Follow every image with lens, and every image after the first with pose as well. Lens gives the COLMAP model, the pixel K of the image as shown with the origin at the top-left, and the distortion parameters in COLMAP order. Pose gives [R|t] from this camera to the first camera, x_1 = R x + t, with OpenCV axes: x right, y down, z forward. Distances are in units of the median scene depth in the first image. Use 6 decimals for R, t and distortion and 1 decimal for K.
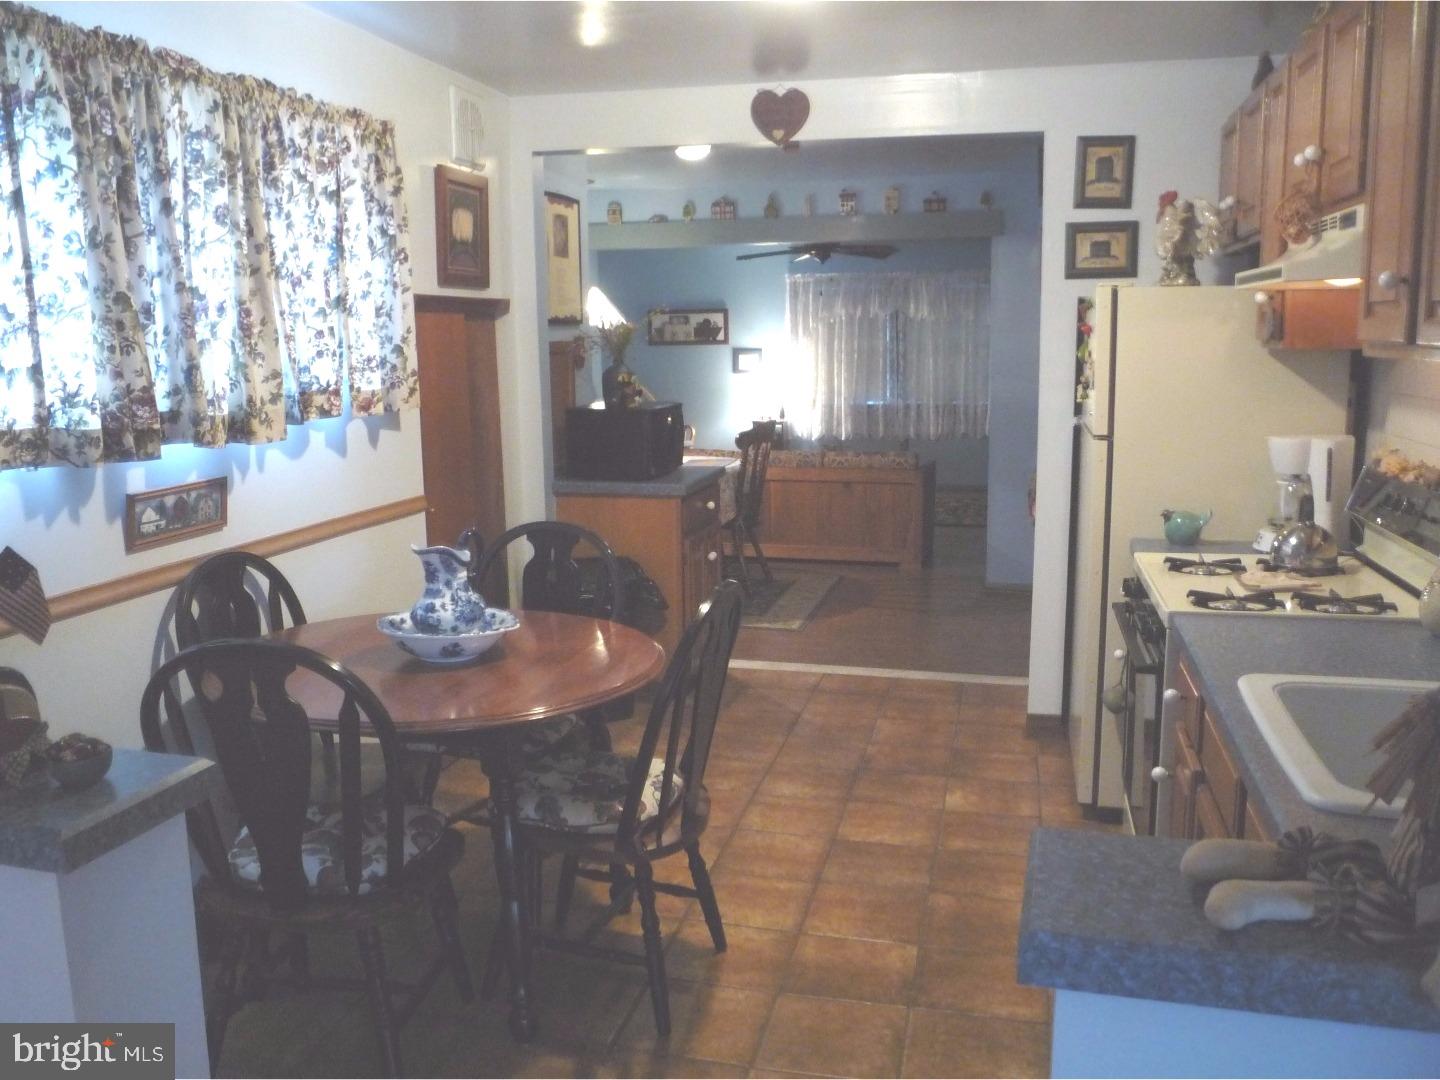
lens RADIAL K [[1227.5, 0, 718.9], [0, 1227.5, 547.4], [0, 0, 1]] dist [-0.062624, 0.012514]
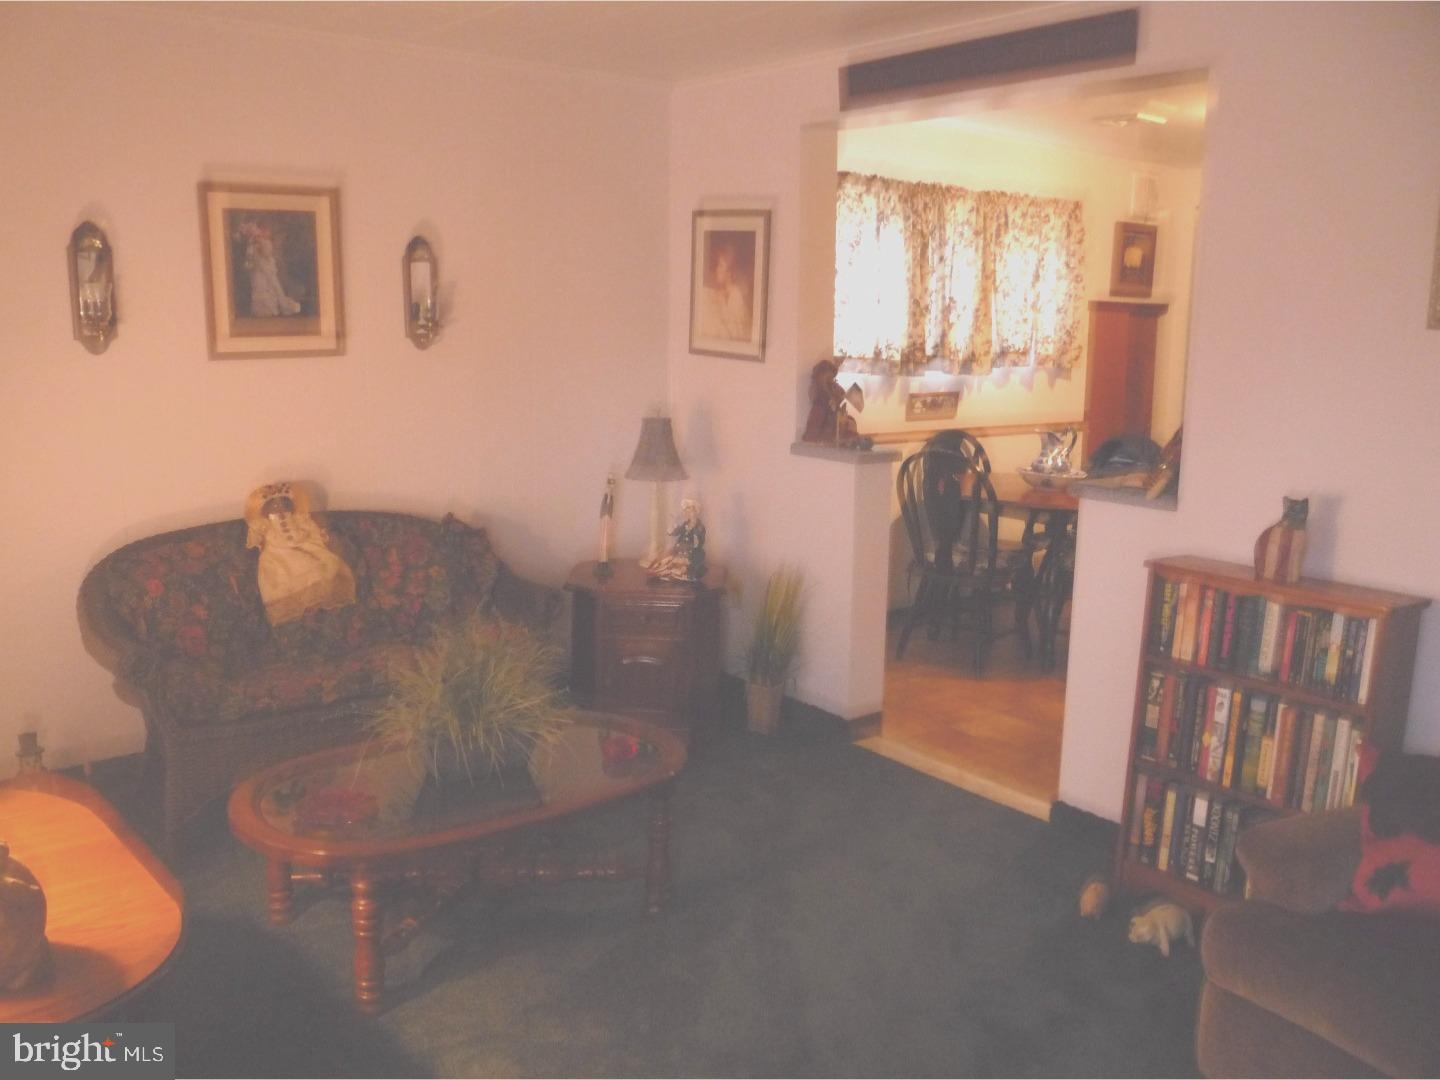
lens RADIAL K [[1227.5, 0, 717.1], [0, 1227.5, 545.8], [0, 0, 1]] dist [-0.062624, 0.012514]
pose [[0.787566, 0.131884, -0.601952, 0.527725], [-0.127917, 0.990541, 0.049660, 0.144552], [0.602807, 0.037889, 0.796987, -0.835511]]
